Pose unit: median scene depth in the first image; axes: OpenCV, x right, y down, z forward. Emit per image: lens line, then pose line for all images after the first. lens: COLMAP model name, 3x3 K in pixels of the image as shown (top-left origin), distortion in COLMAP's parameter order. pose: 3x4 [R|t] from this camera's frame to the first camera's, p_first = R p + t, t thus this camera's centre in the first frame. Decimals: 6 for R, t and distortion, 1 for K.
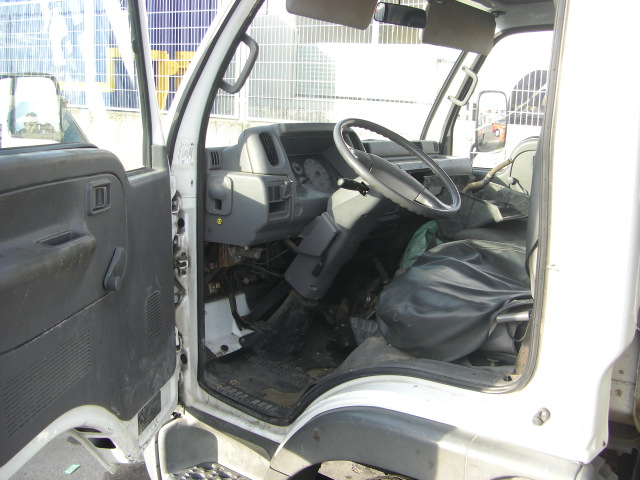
lens RADIAL K [[723.4, 0, 320.0], [0, 723.4, 222.1], [0, 0, 1]] dist [-0.231949, 0.315906]
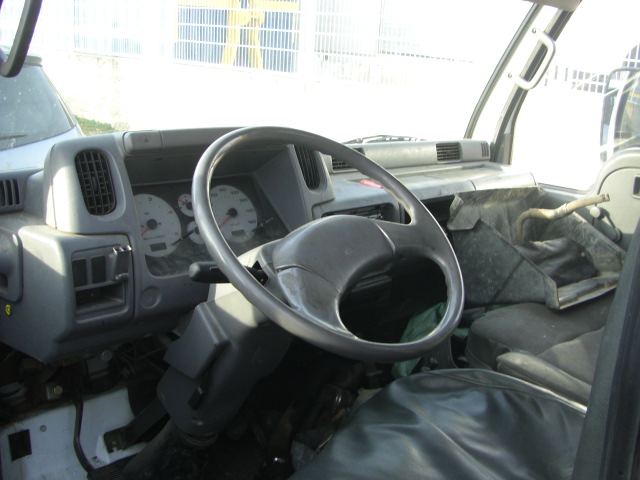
lens RADIAL K [[723.4, 0, 320.0], [0, 723.4, 222.1], [0, 0, 1]] dist [-0.231949, 0.315906]
pose [[0.988343, 0.063340, -0.138439, 0.110910], [-0.054416, 0.996246, 0.067324, -0.077975], [0.142184, -0.059006, 0.988080, 0.341946]]
